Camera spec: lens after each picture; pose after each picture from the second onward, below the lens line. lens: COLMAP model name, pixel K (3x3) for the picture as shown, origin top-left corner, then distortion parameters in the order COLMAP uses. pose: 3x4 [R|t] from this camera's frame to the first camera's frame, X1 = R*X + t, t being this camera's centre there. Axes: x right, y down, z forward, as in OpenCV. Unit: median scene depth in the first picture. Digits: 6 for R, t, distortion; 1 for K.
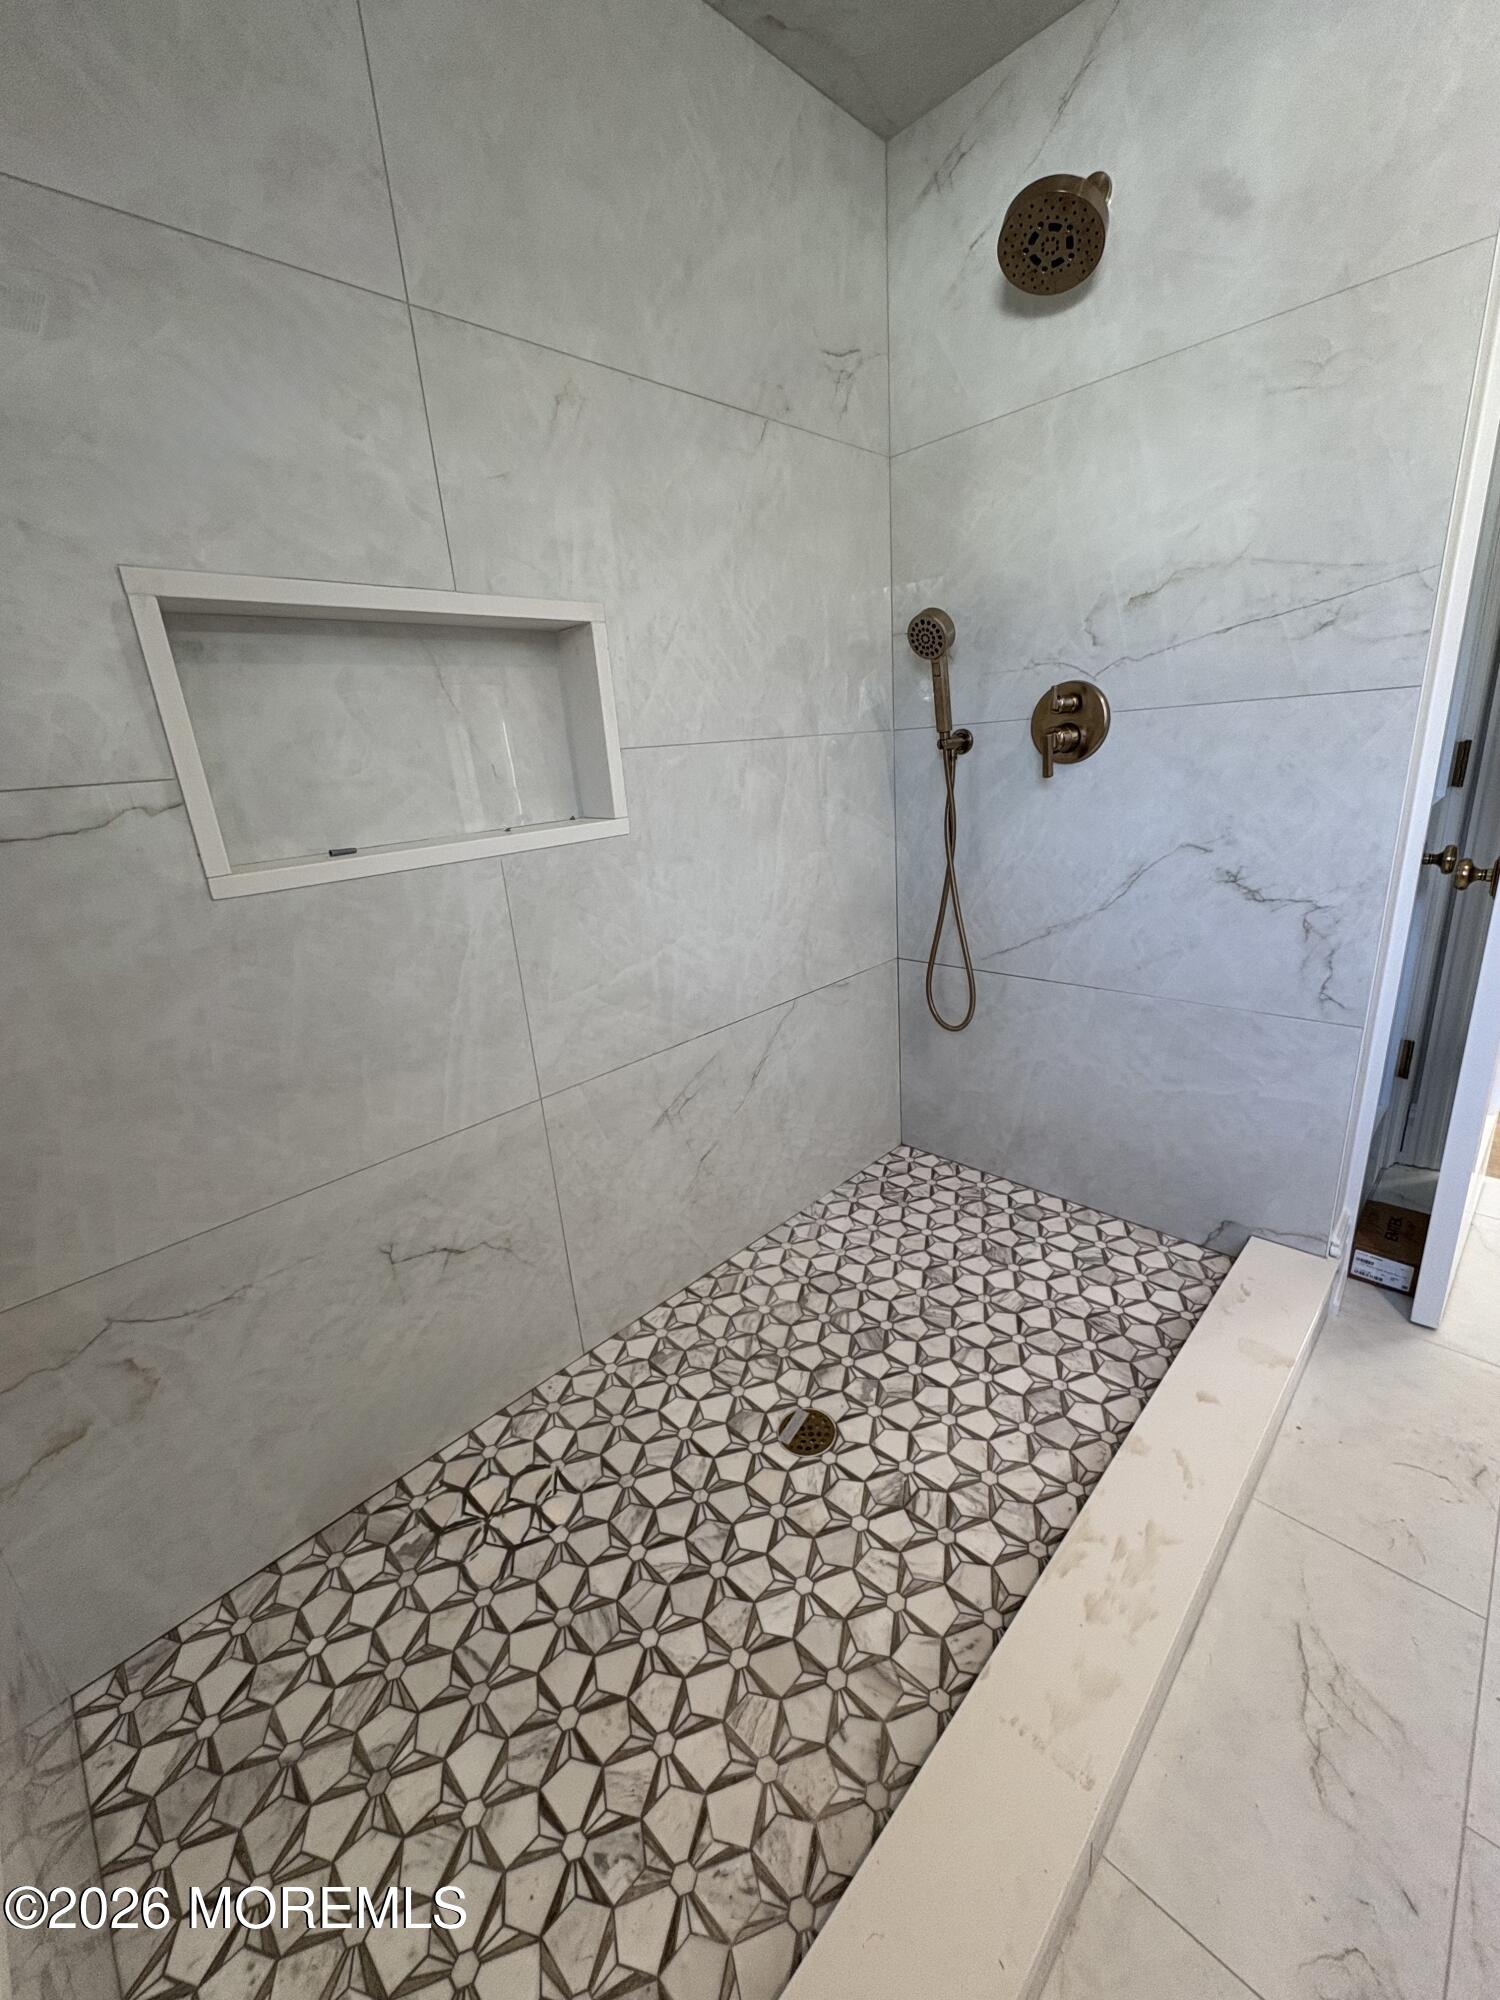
lens RADIAL K [[799.9, 0, 748.5], [0, 799.9, 1000.6], [0, 0, 1]] dist [-0.000509, -0.000177]
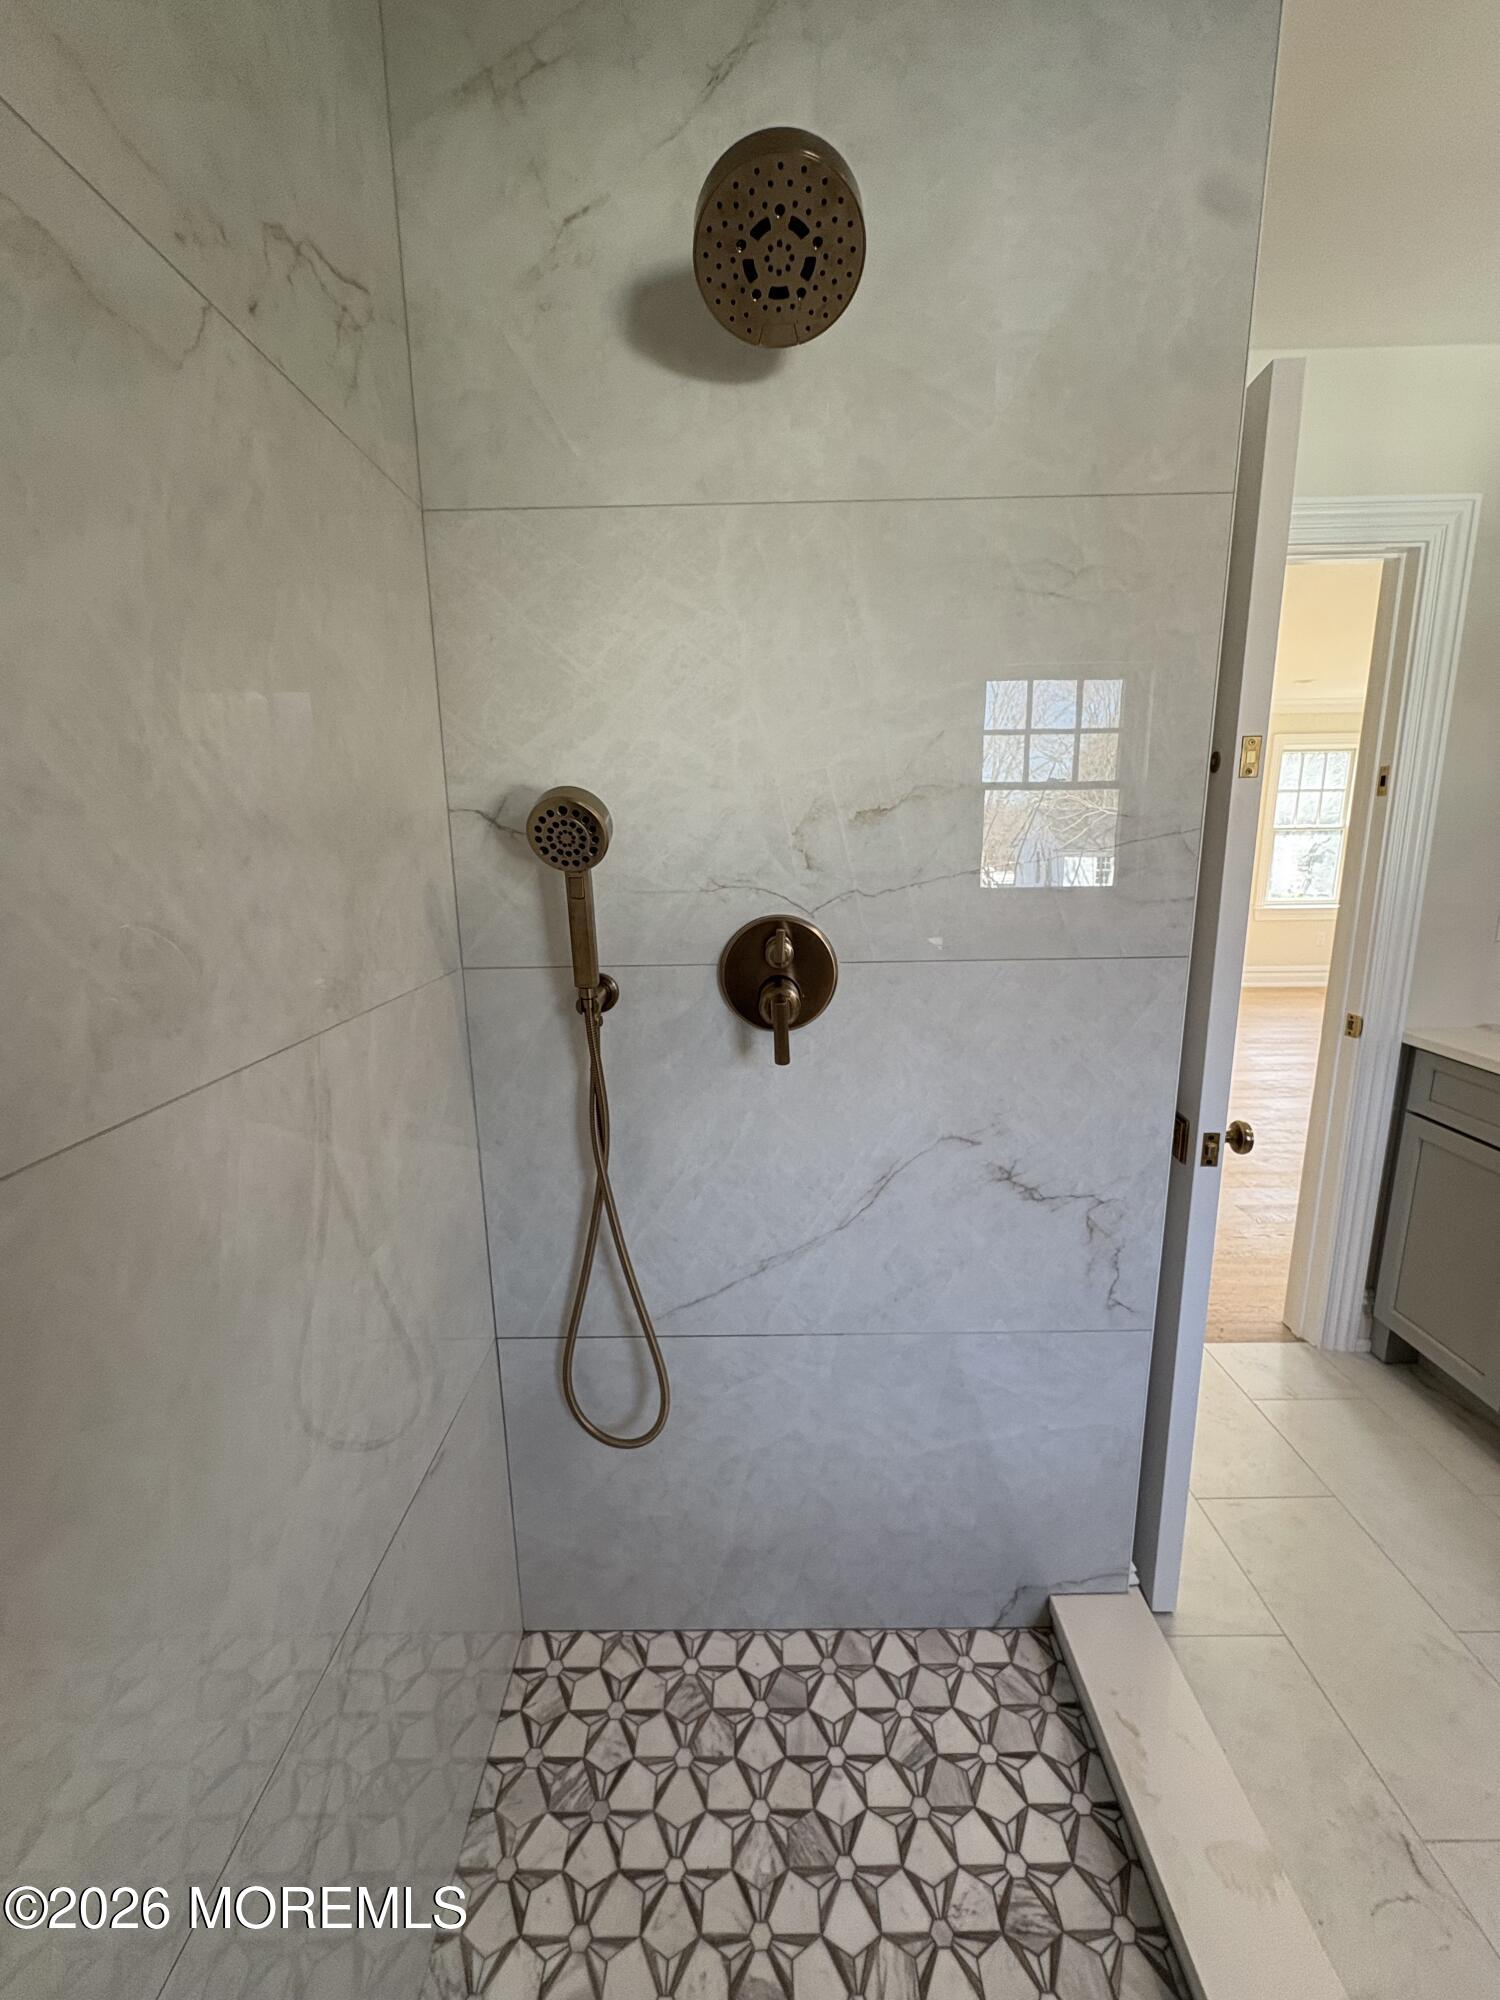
lens RADIAL K [[799.9, 0, 752.9], [0, 799.9, 1000.0], [0, 0, 1]] dist [-0.000509, -0.000177]
pose [[0.712147, -0.081654, 0.697265, -0.080977], [0.177767, 0.981817, -0.066584, -0.281457], [-0.679150, 0.171368, 0.713714, 0.534114]]
